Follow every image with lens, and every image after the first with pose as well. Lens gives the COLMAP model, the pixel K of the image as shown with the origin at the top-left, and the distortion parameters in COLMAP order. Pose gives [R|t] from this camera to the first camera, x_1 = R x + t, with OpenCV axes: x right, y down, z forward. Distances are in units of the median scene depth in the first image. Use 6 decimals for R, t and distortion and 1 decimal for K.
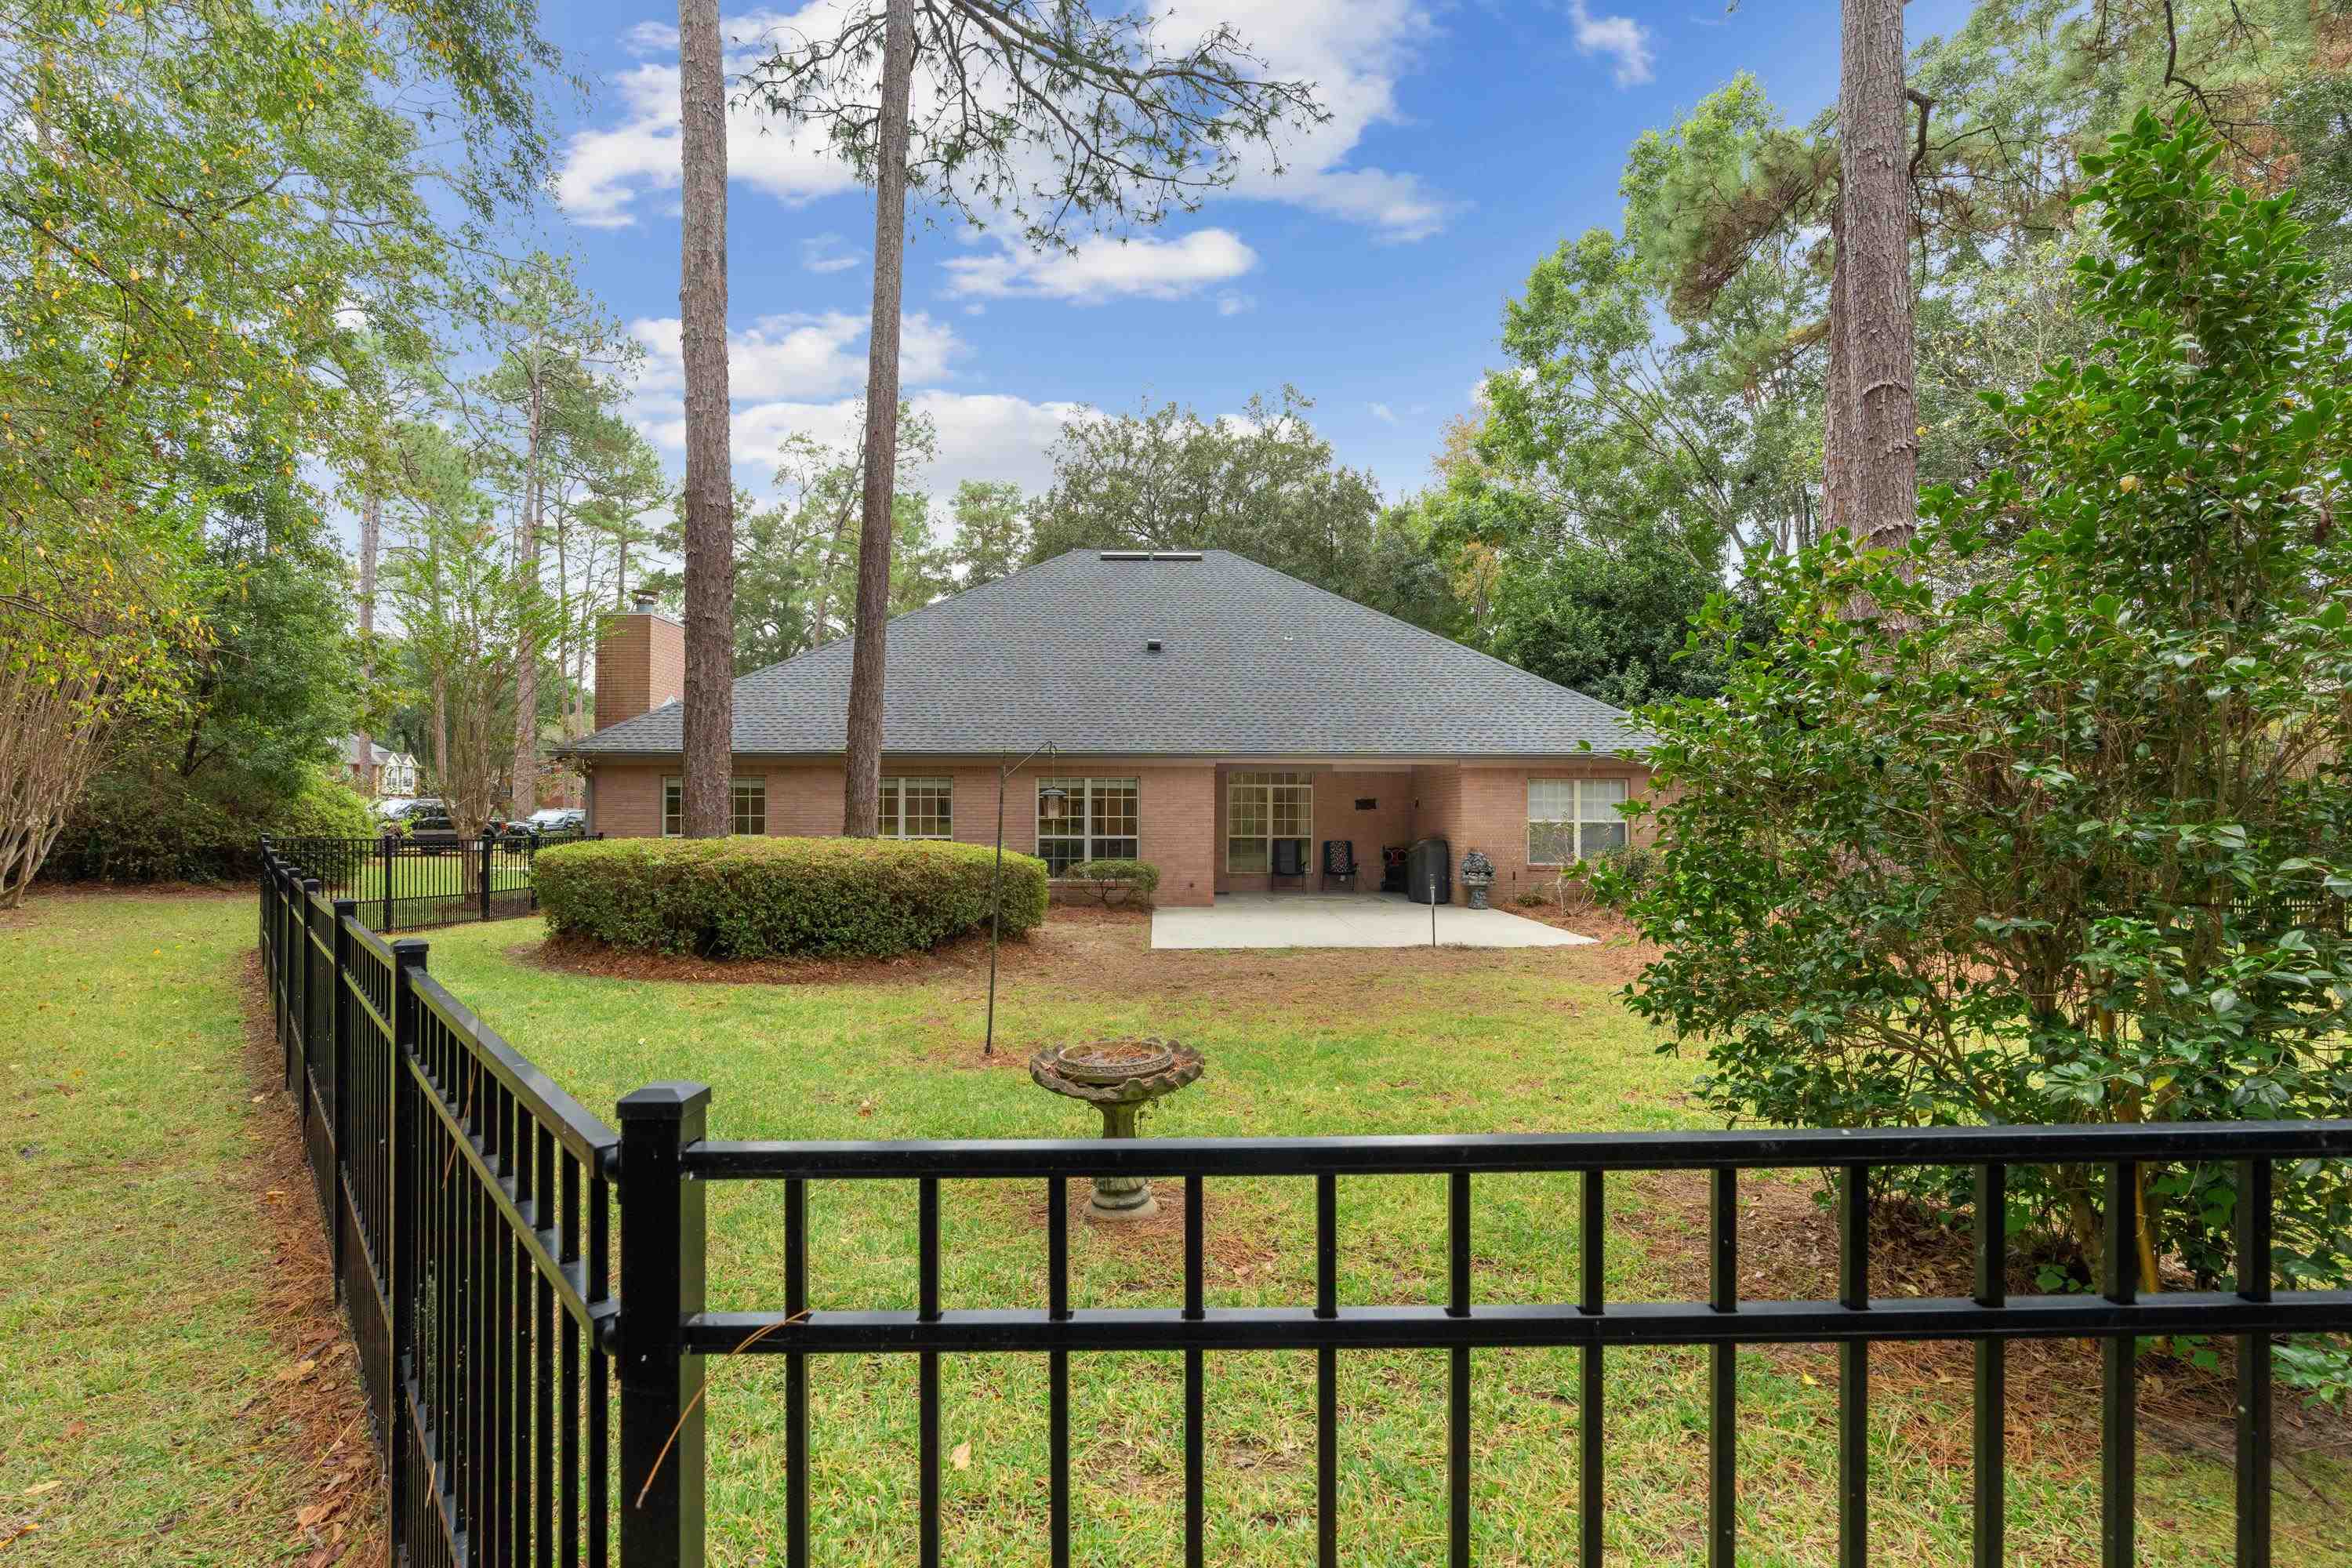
lens RADIAL K [[1041.8, 0, 1176.0], [0, 1041.8, 784.0], [0, 0, 1]] dist [0.000615, 0.000011]
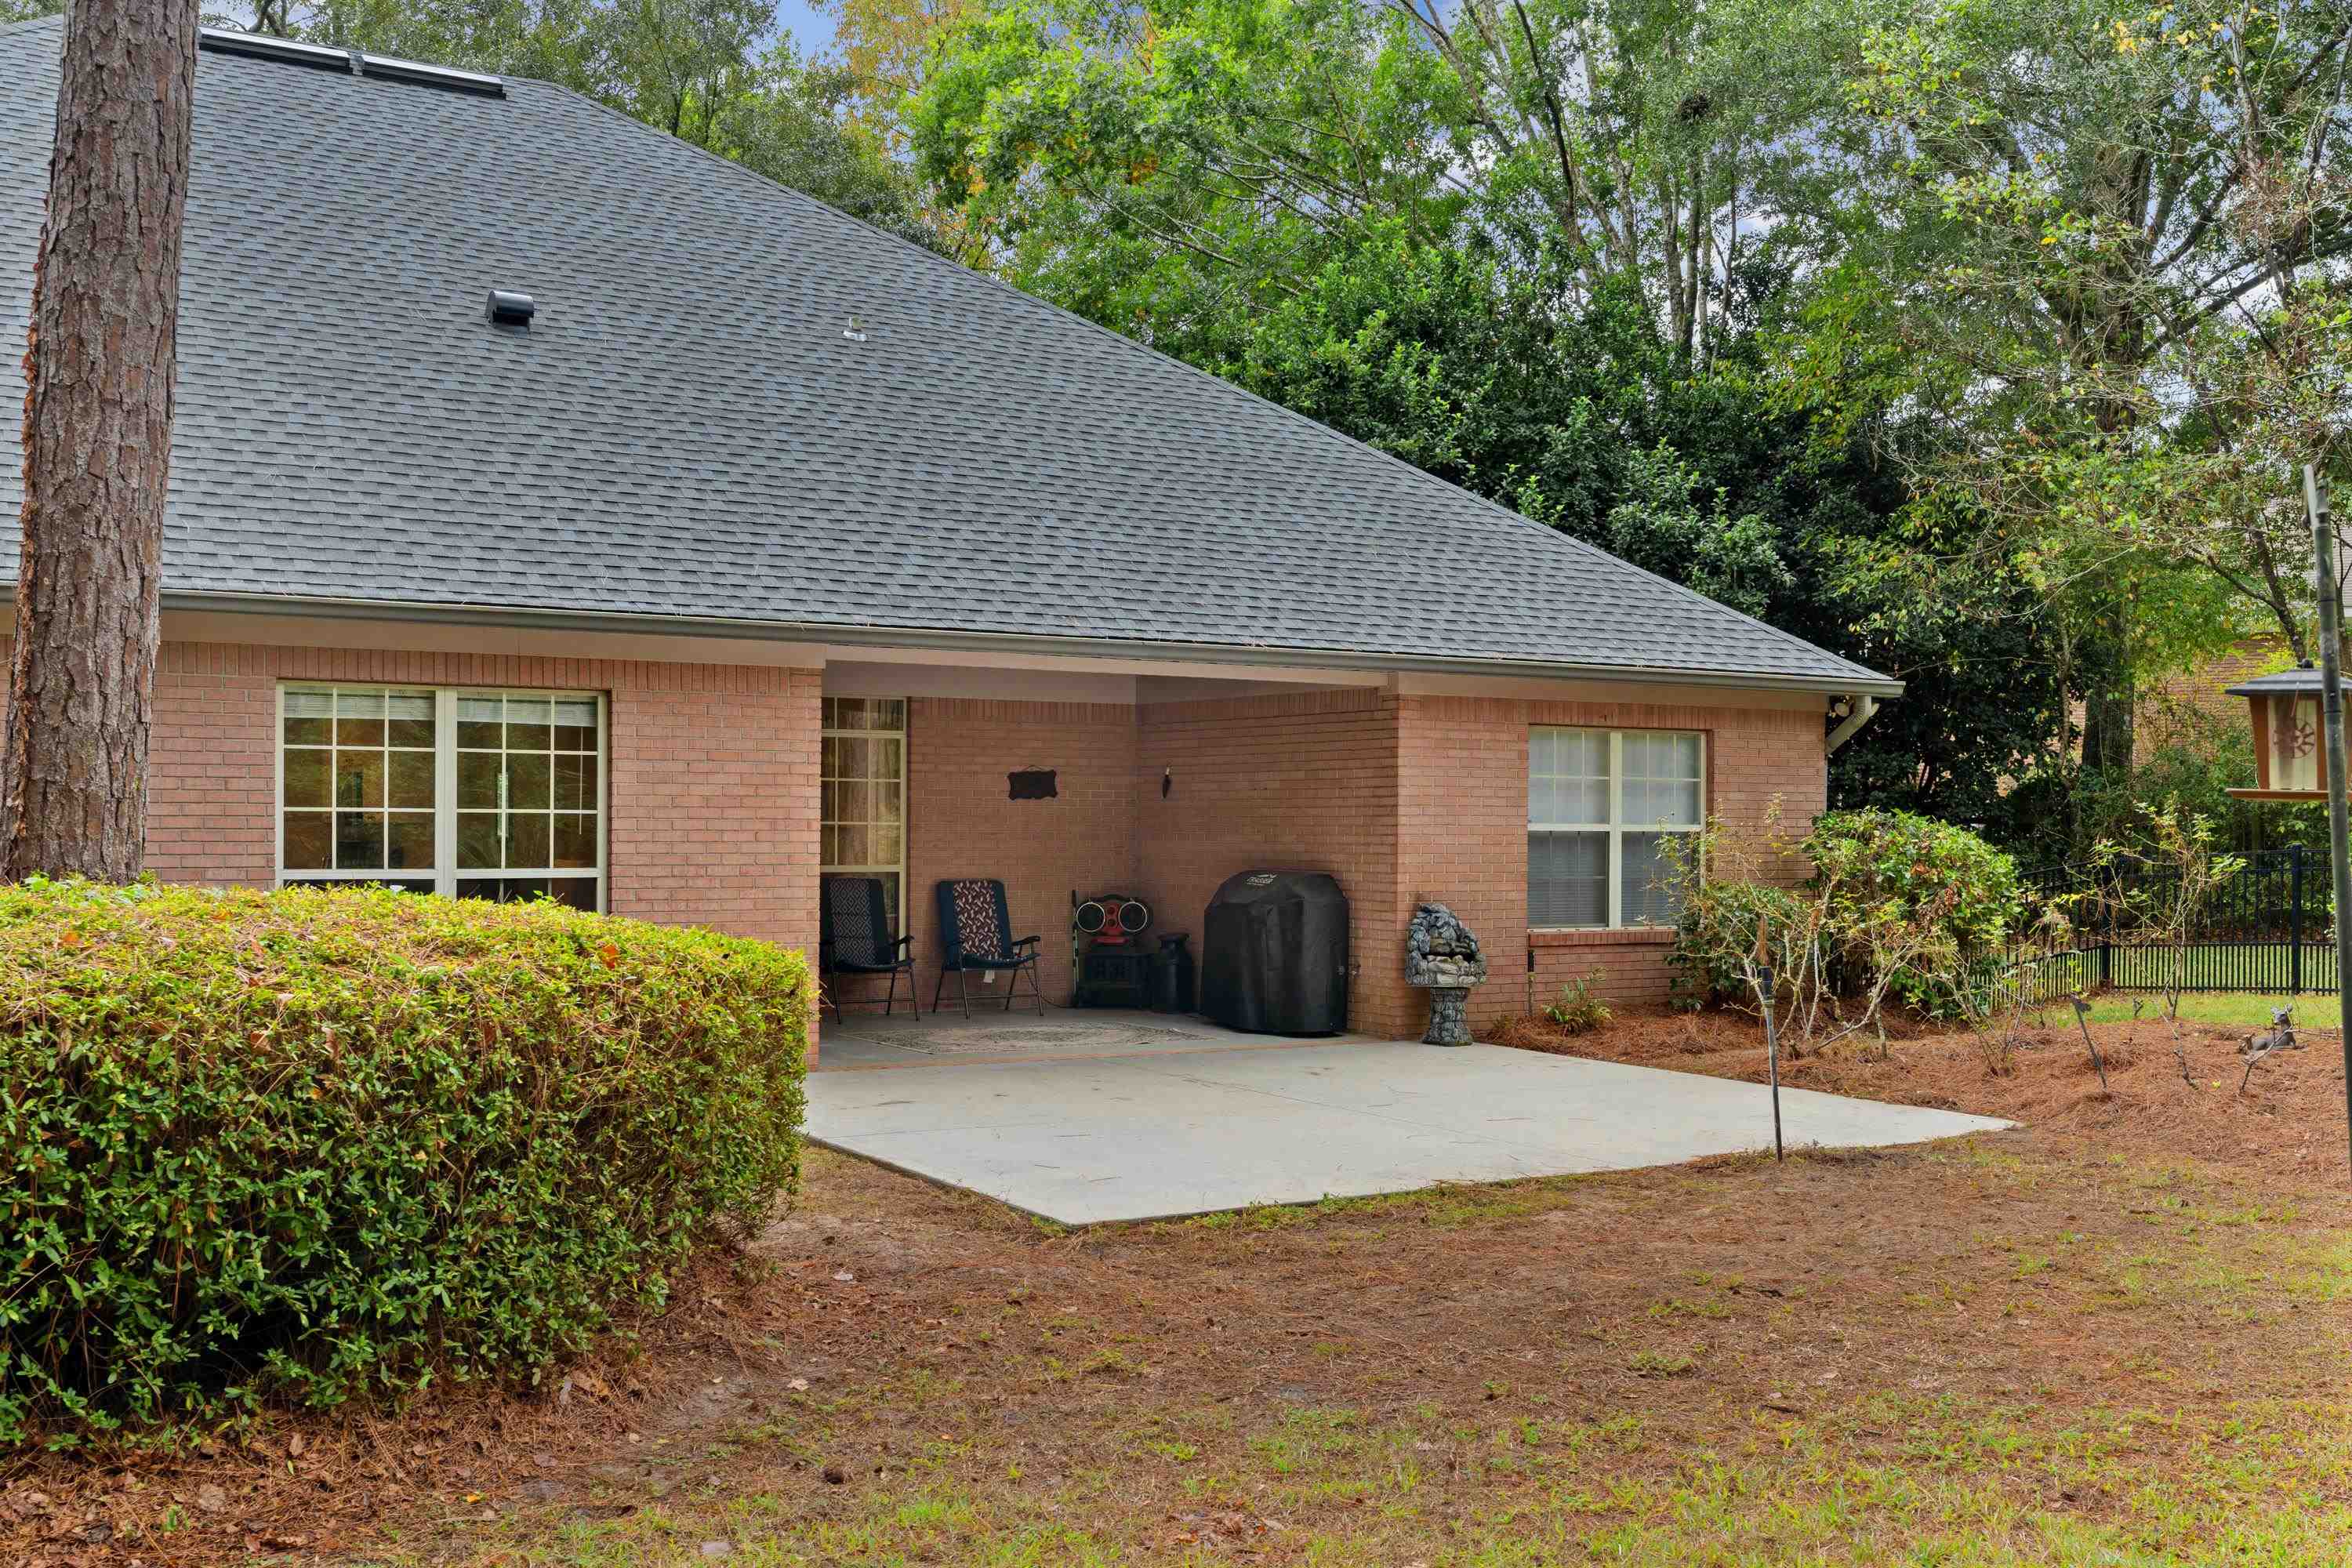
lens RADIAL K [[2325.1, 0, 1176.0], [0, 2325.1, 784.0], [0, 0, 1]] dist [0.019847, 0.012008]
pose [[0.864796, 0.010411, 0.502015, -0.249836], [-0.017007, 0.999819, 0.008562, 0.013051], [-0.501835, -0.015942, 0.864817, 0.270842]]
